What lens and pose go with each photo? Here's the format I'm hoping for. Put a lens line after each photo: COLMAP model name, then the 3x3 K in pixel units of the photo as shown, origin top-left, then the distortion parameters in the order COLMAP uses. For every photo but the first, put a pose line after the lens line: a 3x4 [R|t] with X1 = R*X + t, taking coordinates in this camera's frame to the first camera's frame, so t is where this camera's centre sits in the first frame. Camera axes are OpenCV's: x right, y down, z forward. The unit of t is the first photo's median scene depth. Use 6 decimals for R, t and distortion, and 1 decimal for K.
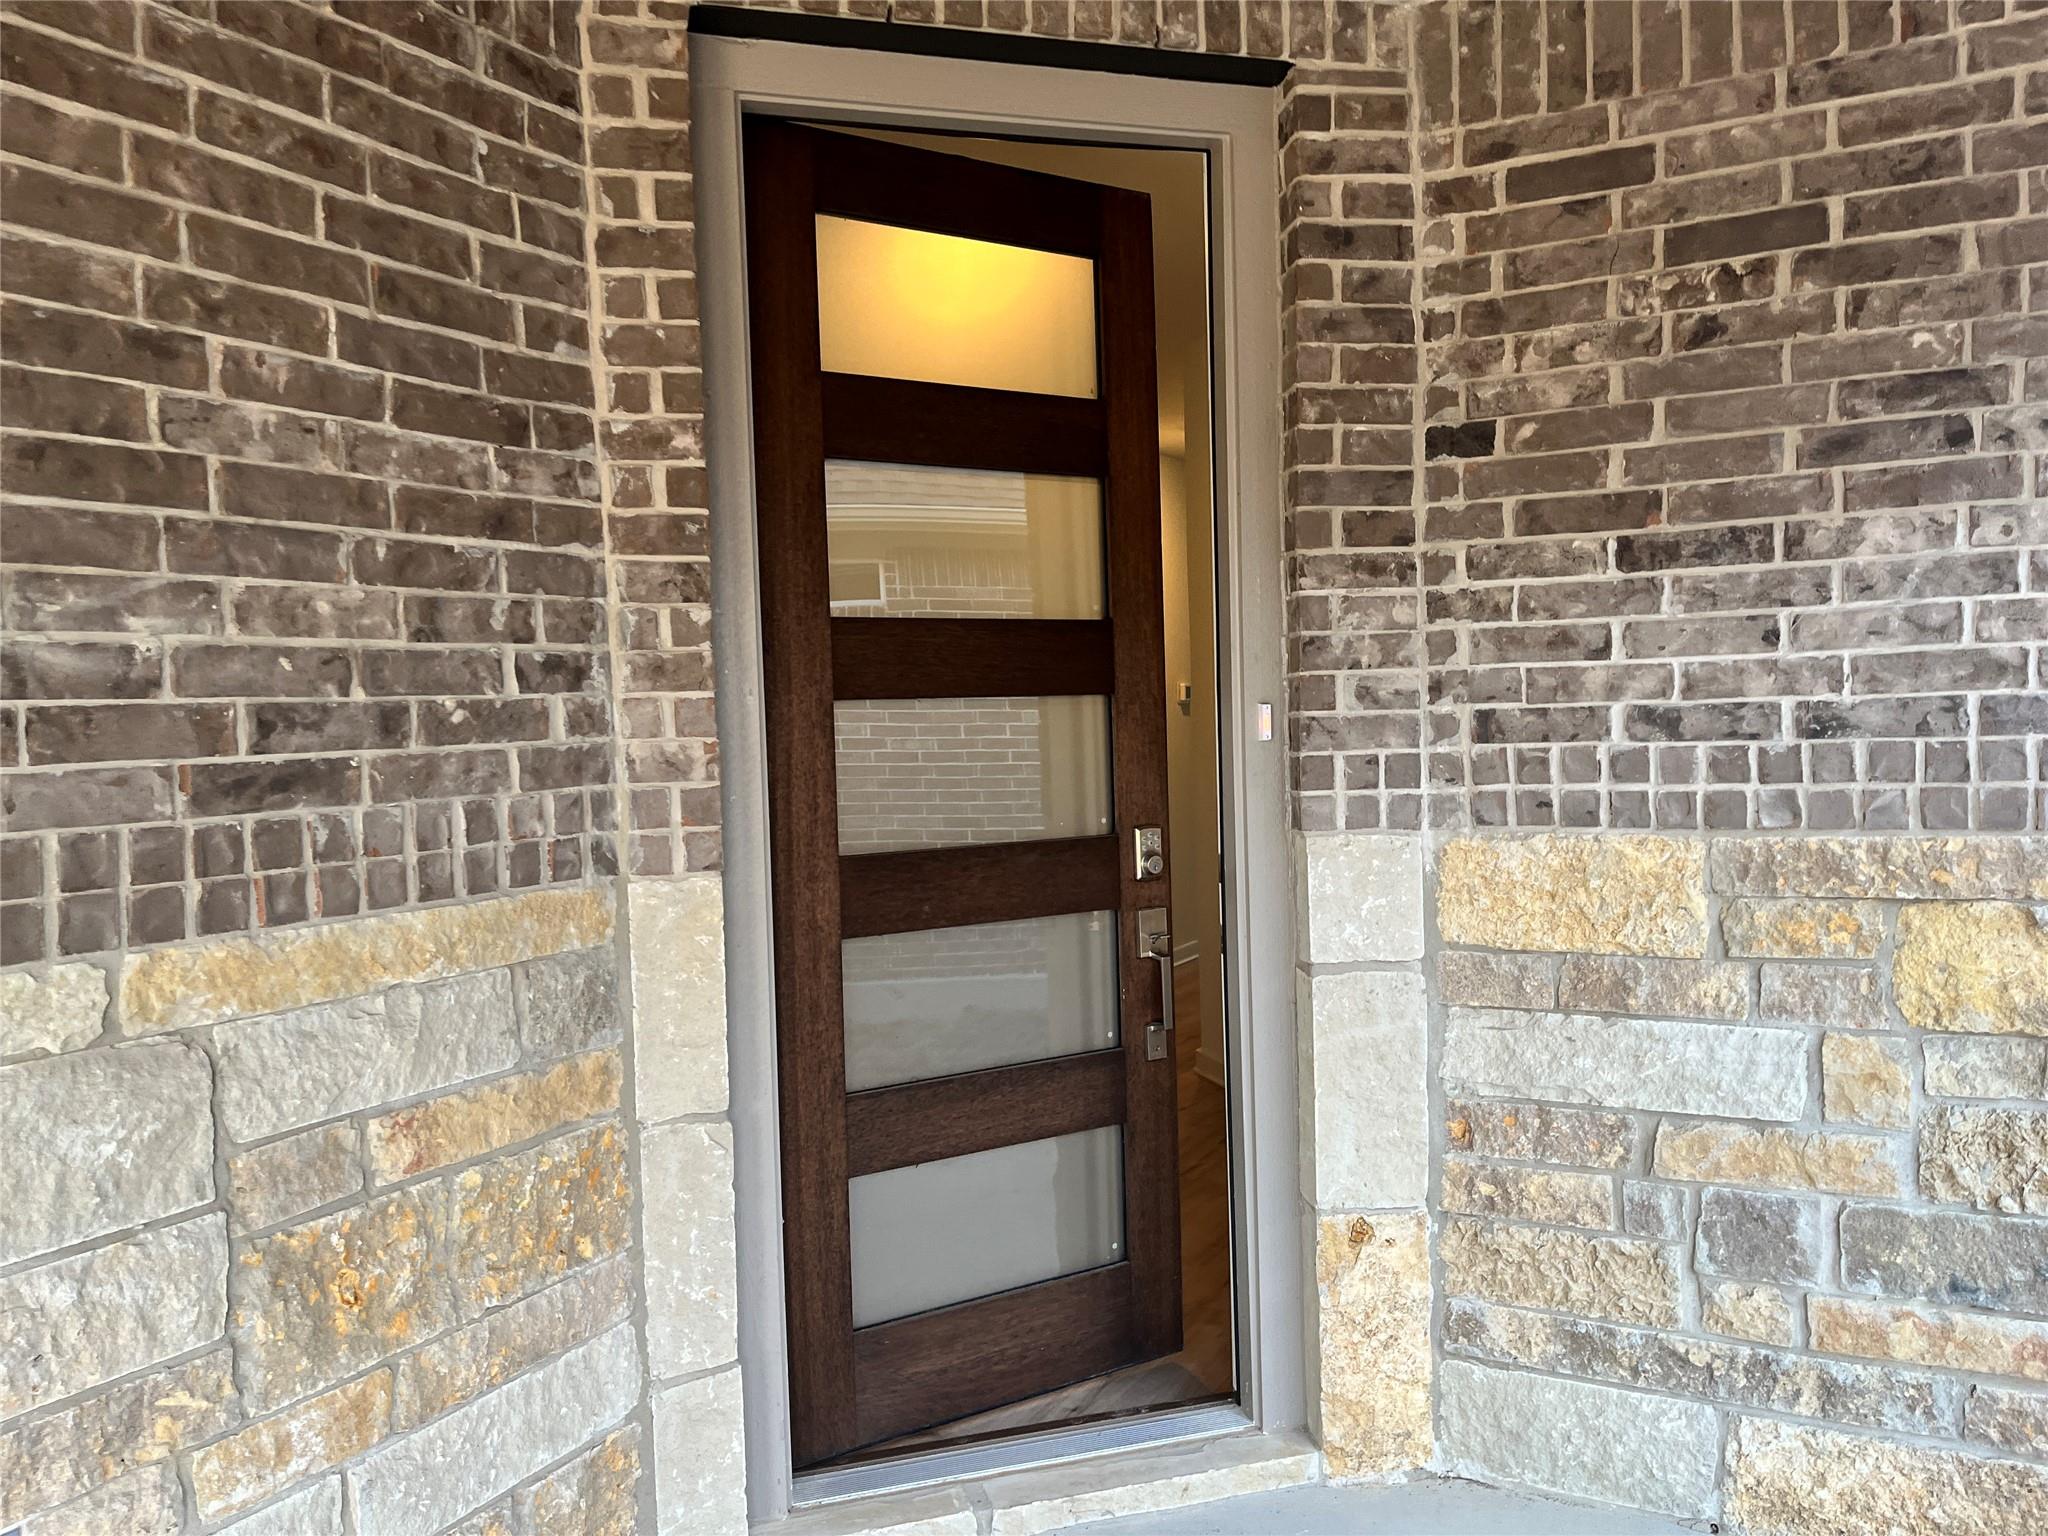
lens RADIAL K [[1546.9, 0, 1016.6], [0, 1546.9, 776.3], [0, 0, 1]] dist [0.037307, -0.051331]
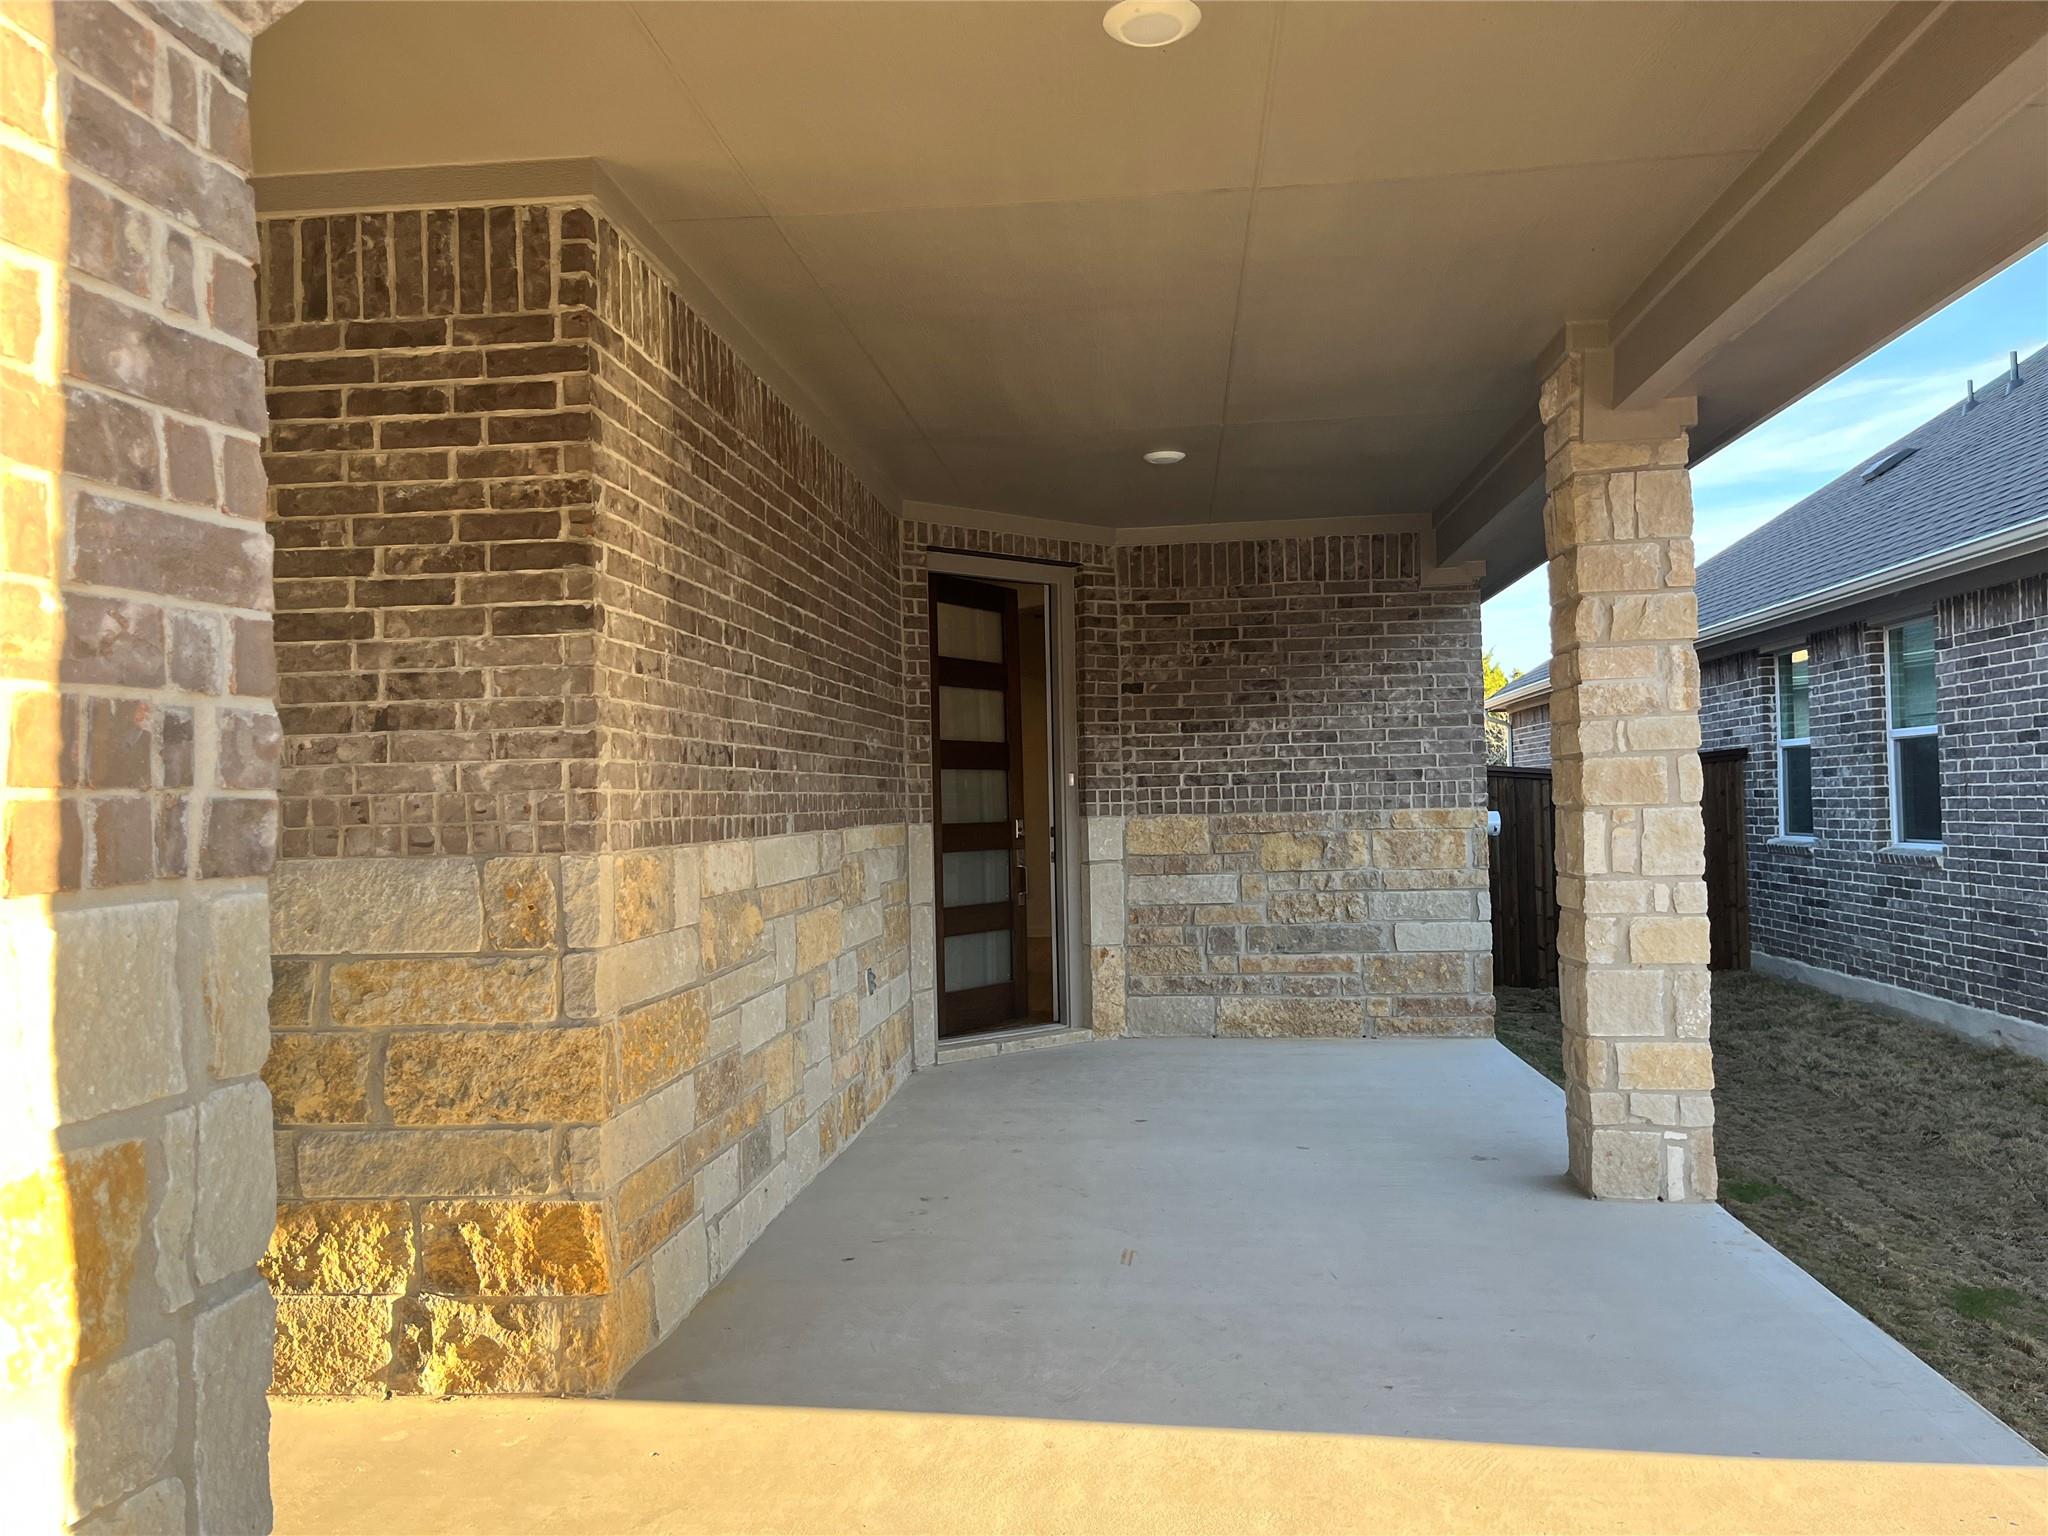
lens RADIAL K [[1546.9, 0, 1024.6], [0, 1546.9, 766.1], [0, 0, 1]] dist [0.037307, -0.051331]
pose [[0.916584, 0.020847, 0.399297, -1.155878], [0.011282, 0.996894, -0.077945, 0.176994], [-0.399682, 0.075948, 0.913502, -1.737203]]
